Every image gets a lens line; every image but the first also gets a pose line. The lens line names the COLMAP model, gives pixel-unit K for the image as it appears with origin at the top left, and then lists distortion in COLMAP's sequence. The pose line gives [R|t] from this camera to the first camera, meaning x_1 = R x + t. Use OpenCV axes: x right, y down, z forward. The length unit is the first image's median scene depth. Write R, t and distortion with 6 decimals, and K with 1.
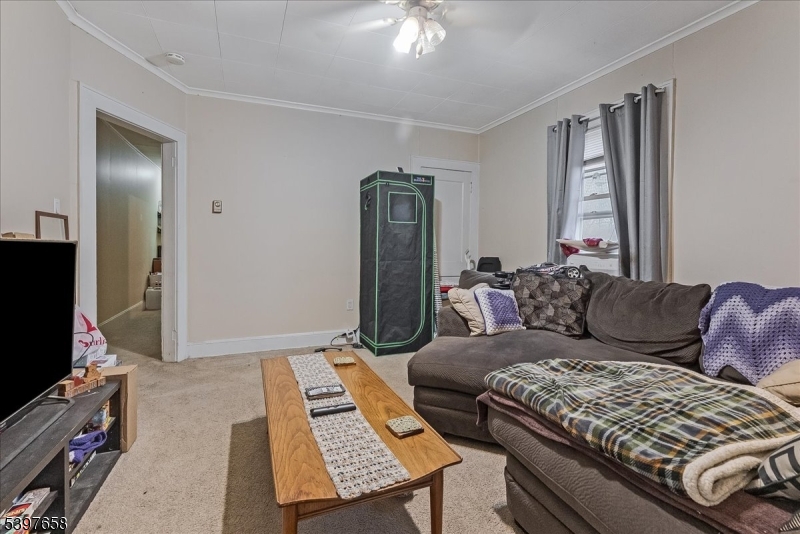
lens RADIAL K [[374.8, 0, 406.5], [0, 374.8, 260.3], [0, 0, 1]] dist [0.000260, 0.000079]
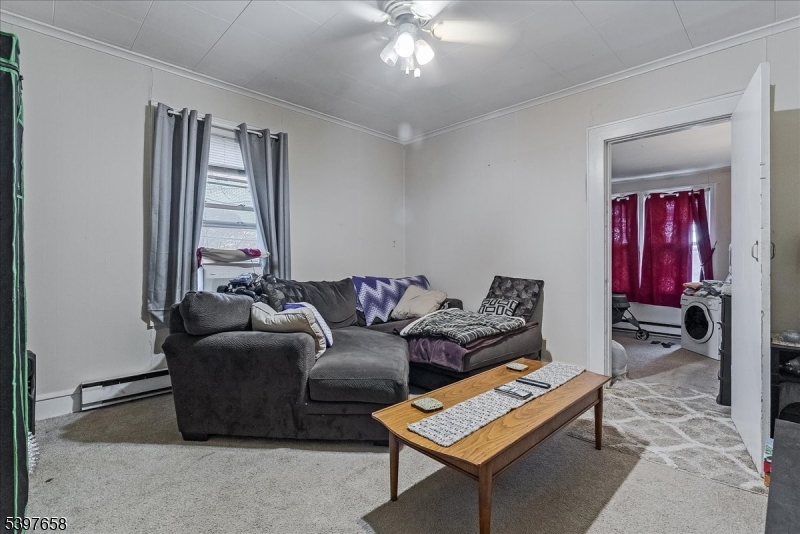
lens RADIAL K [[374.8, 0, 404.5], [0, 374.8, 260.9], [0, 0, 1]] dist [0.000260, 0.000079]
pose [[-0.380342, -0.012345, 0.924764, -1.036872], [0.010390, 0.999791, 0.017620, -0.054538], [-0.924788, 0.016310, -0.380134, 1.591560]]
